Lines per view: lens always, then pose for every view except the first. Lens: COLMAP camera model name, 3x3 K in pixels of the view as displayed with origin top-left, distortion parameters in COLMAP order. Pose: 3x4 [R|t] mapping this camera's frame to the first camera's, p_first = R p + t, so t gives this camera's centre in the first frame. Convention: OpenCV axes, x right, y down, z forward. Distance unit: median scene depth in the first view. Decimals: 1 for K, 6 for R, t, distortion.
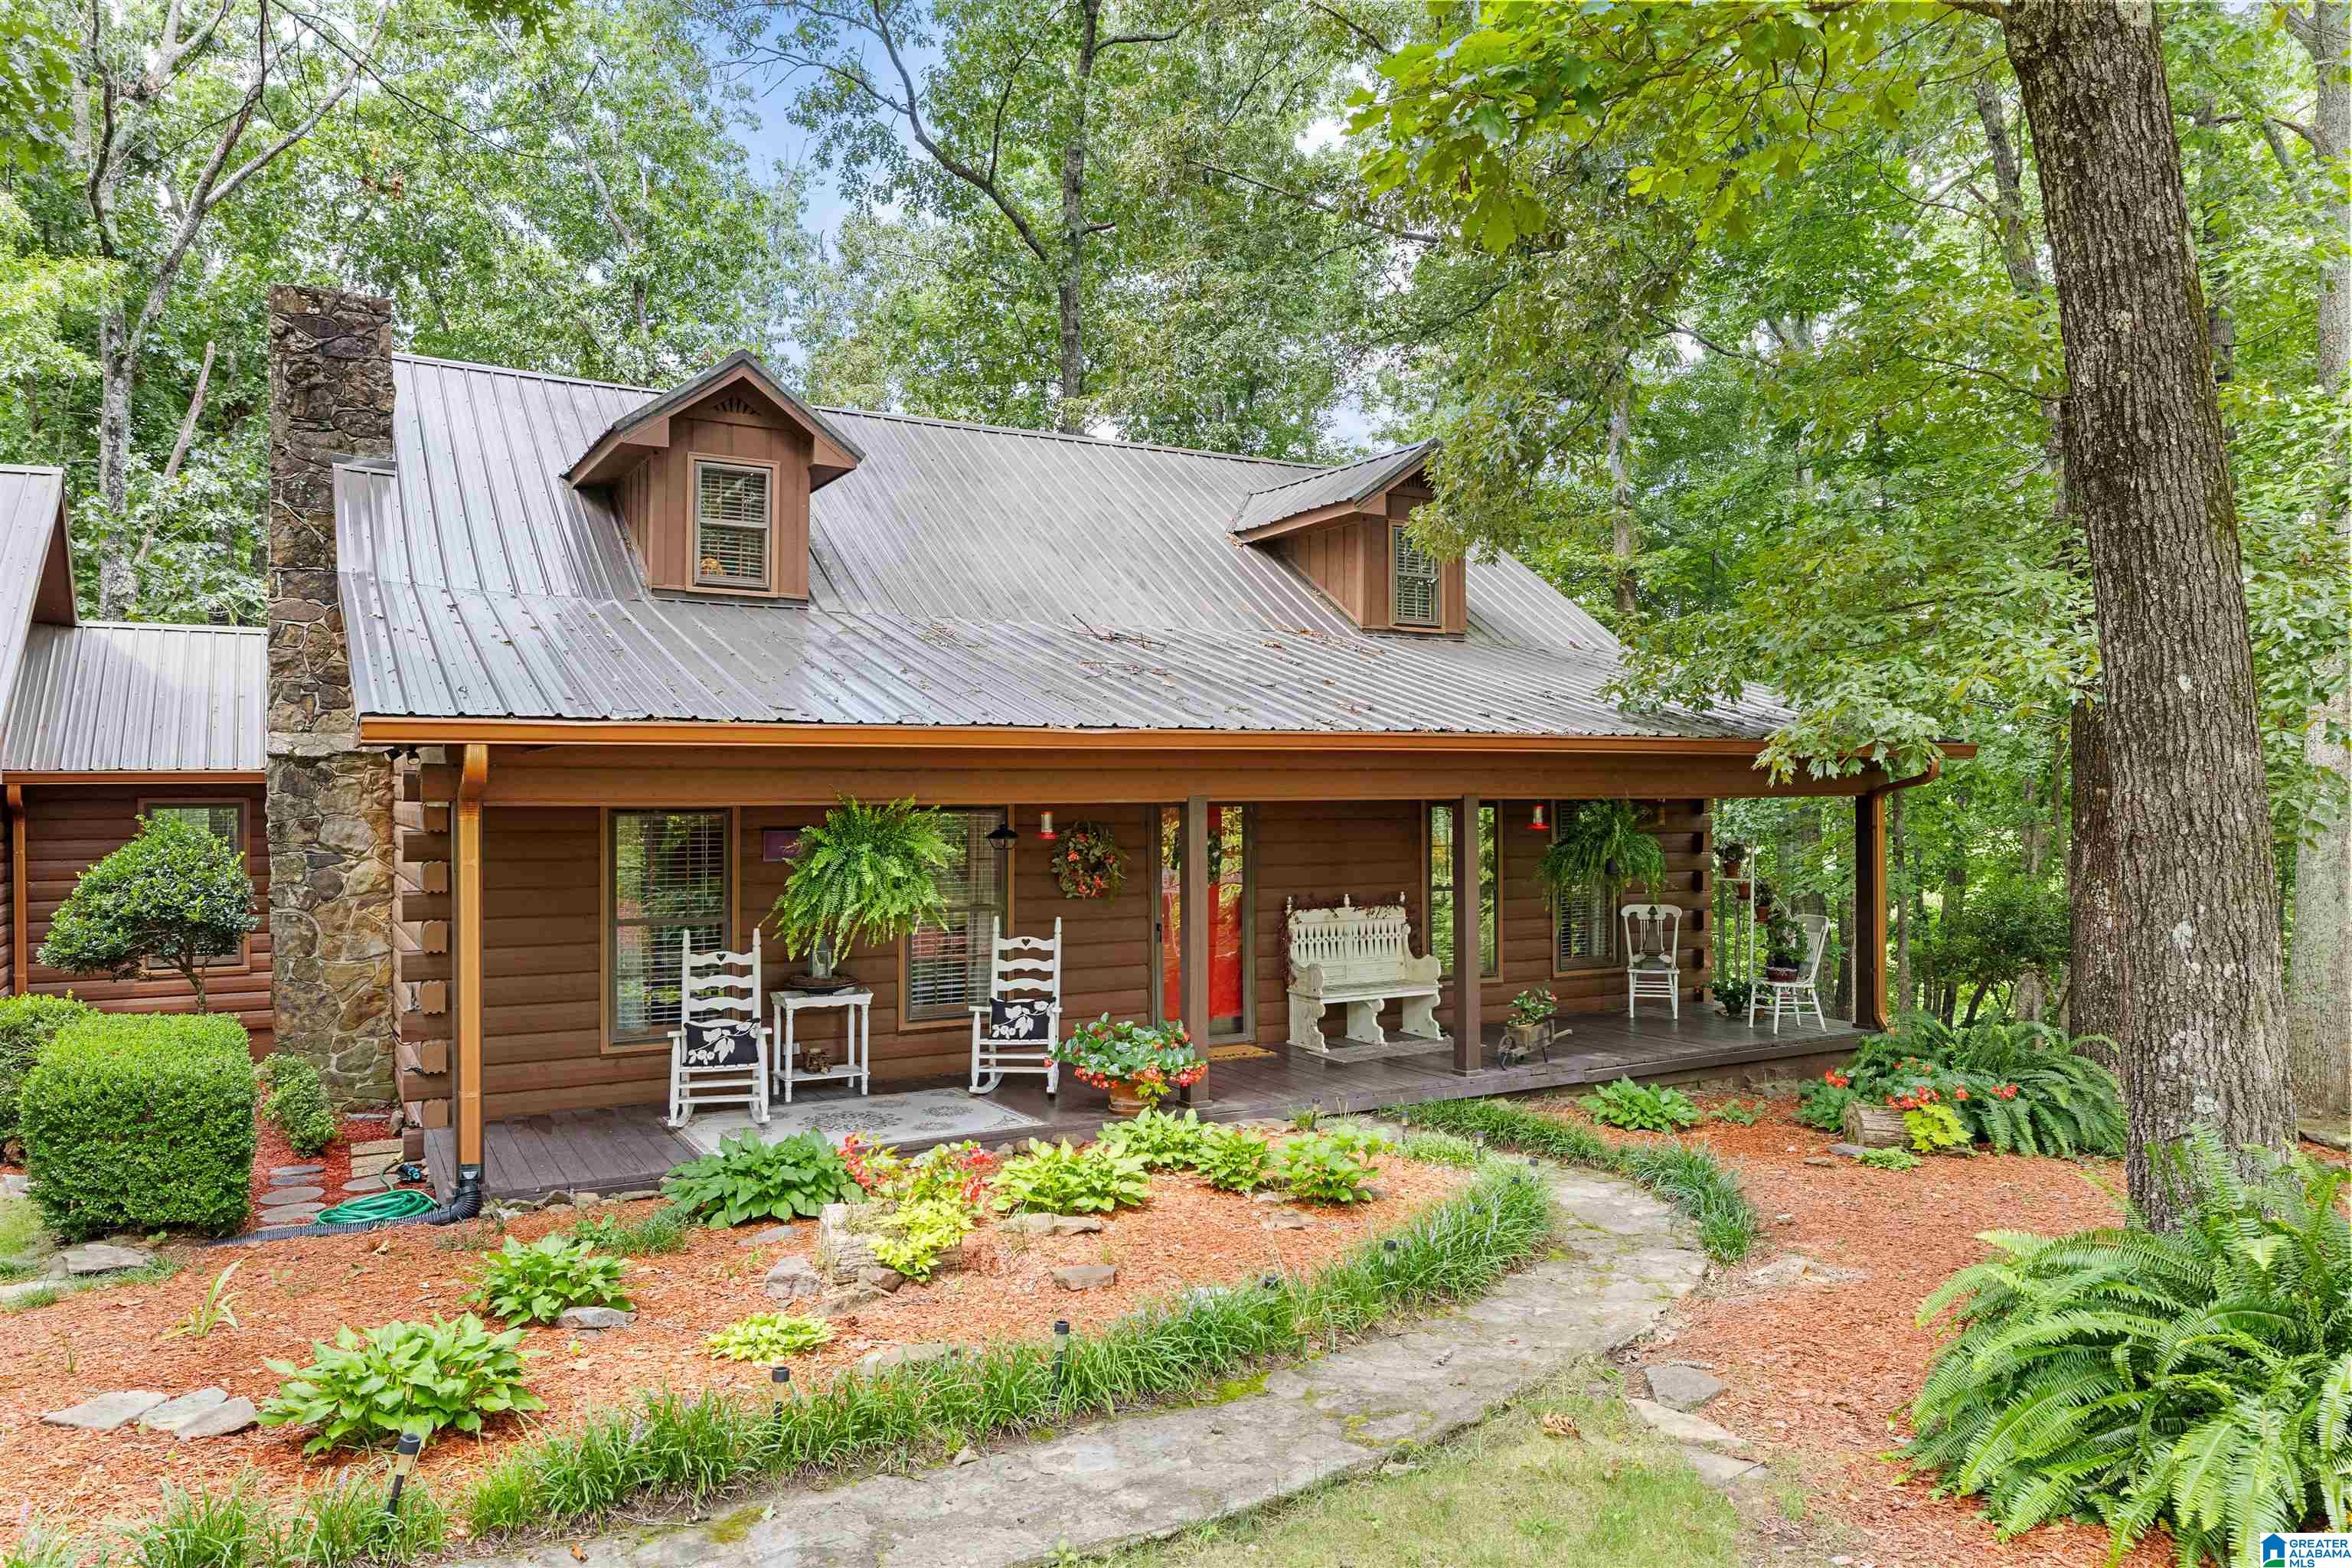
lens RADIAL K [[1733.5, 0, 1176.0], [0, 1733.5, 784.0], [0, 0, 1]] dist [0.003496, 0.000921]
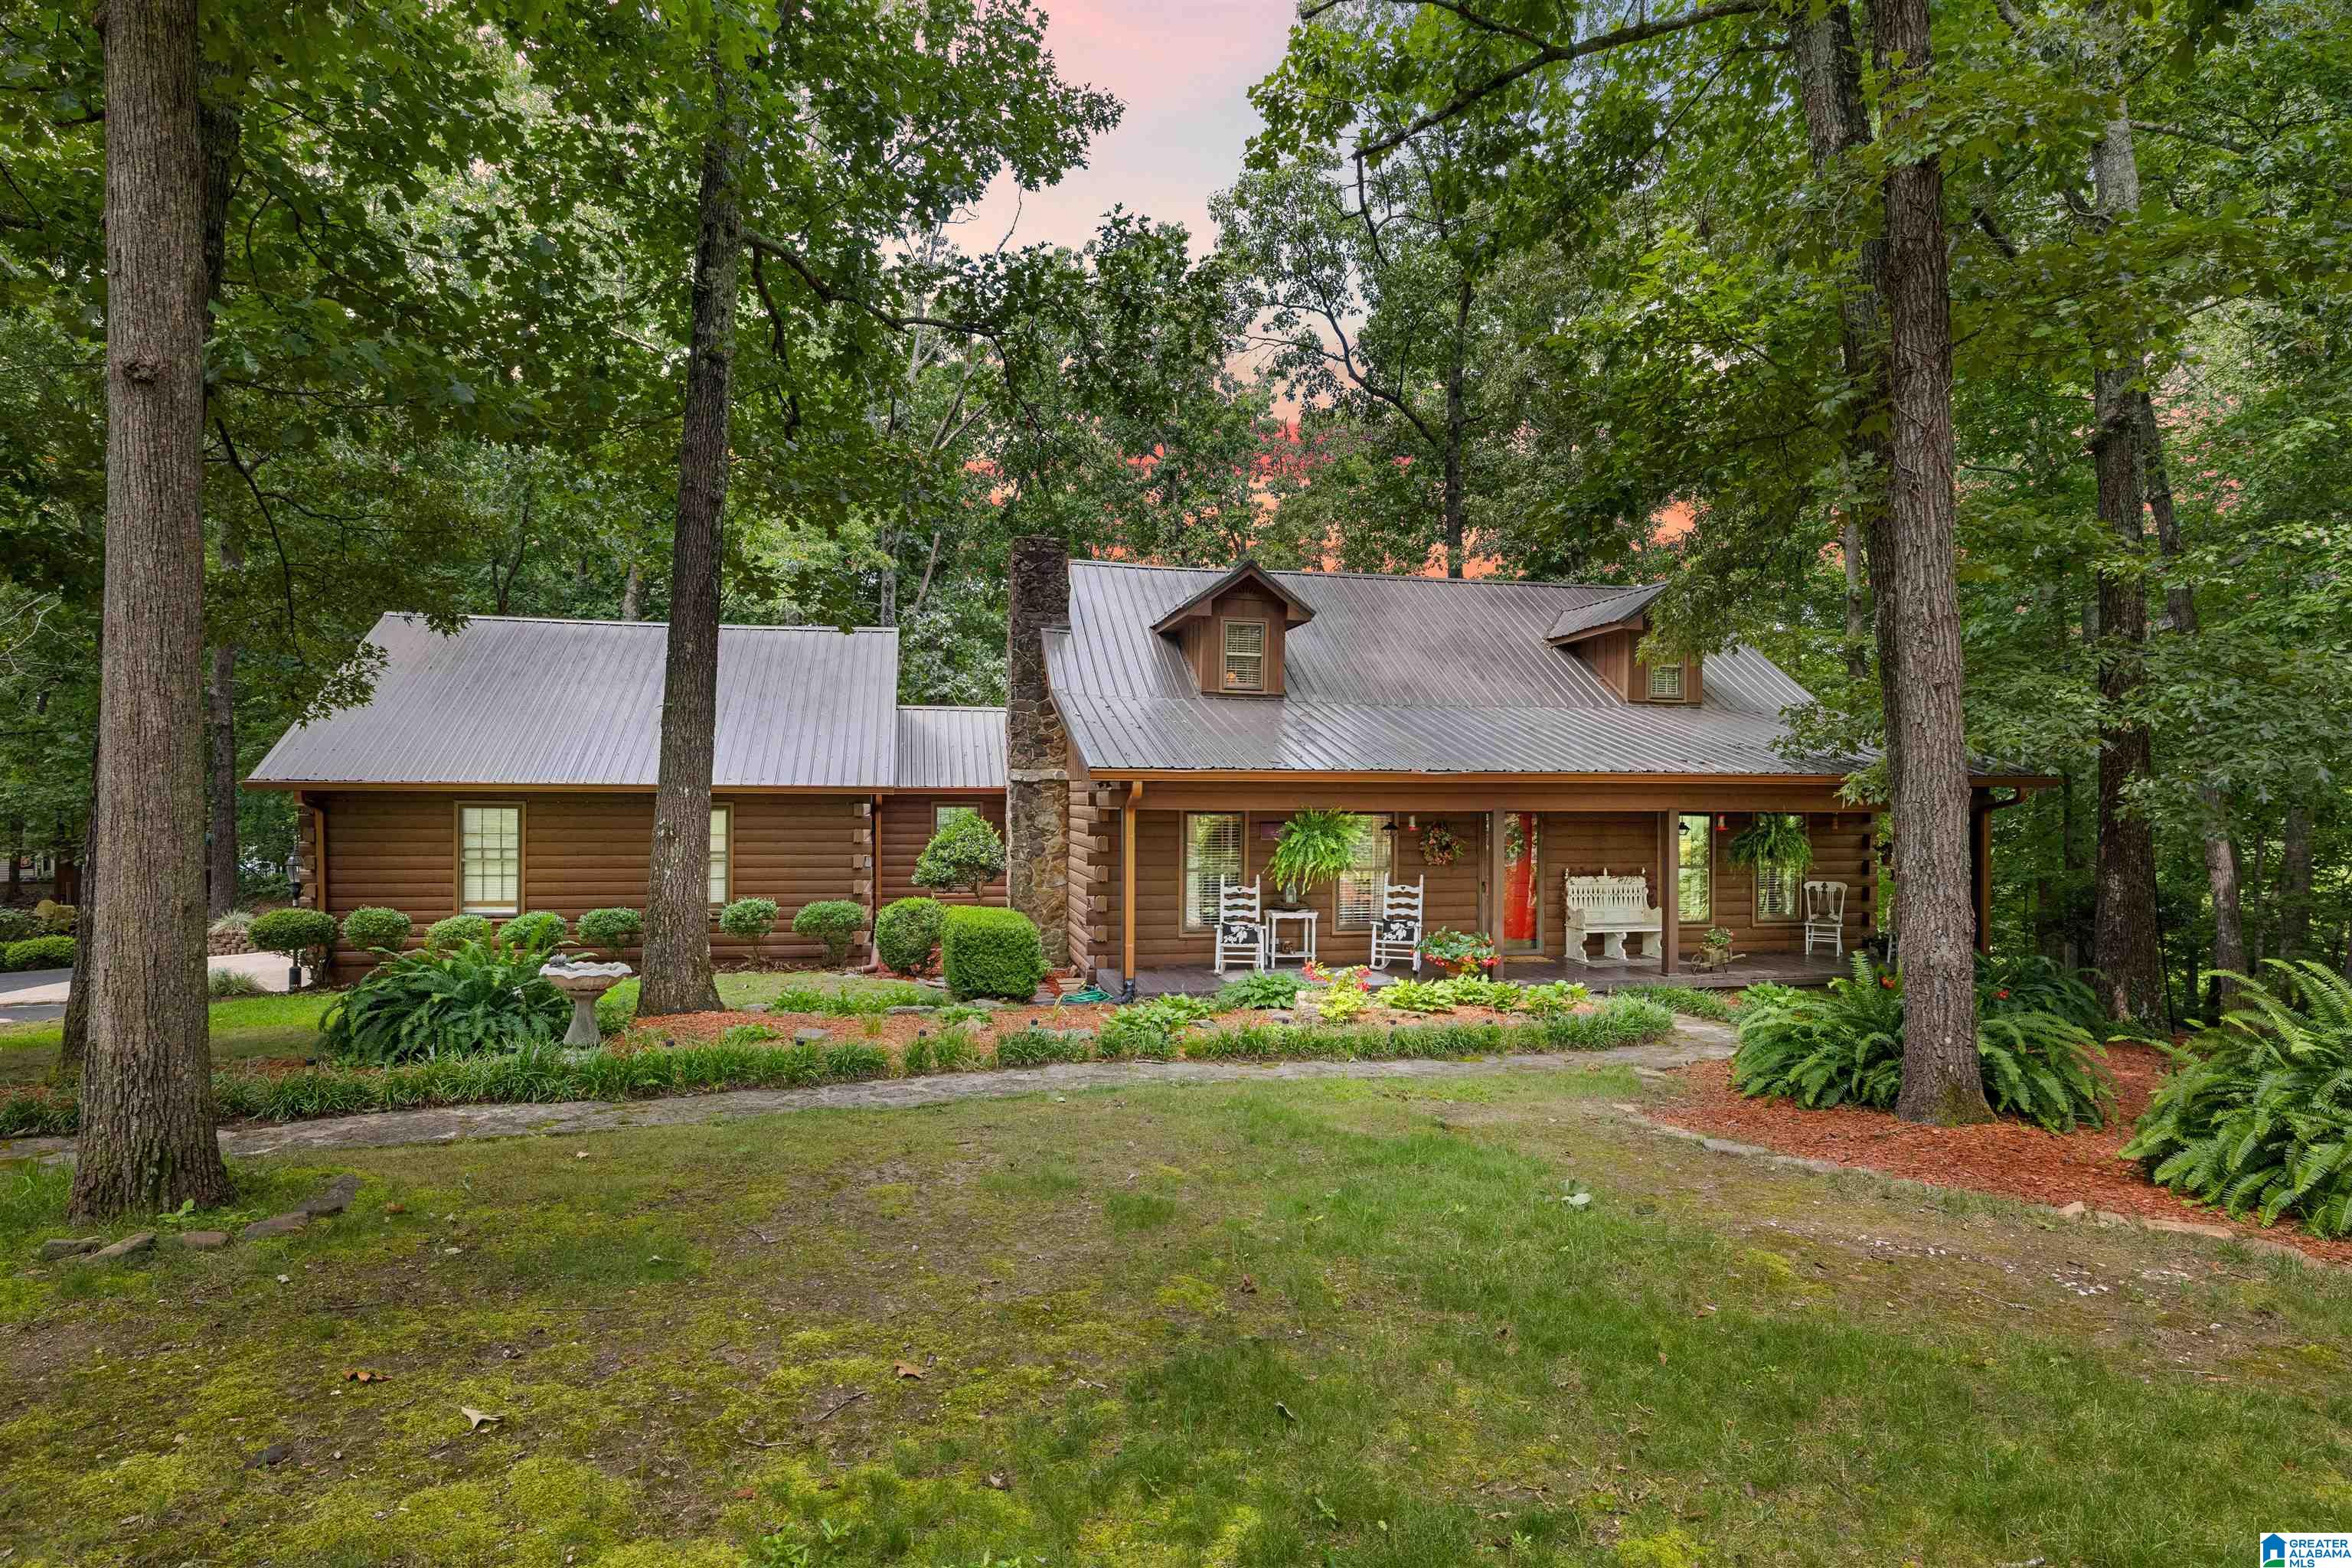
lens RADIAL K [[1254.5, 0, 1176.0], [0, 1254.5, 784.0], [0, 0, 1]] dist [0.000274, 0.000094]
pose [[0.959503, 0.006538, -0.281624, 0.048542], [-0.008494, 0.999948, -0.005725, -0.006377], [0.281571, 0.007885, 0.959508, -0.286032]]
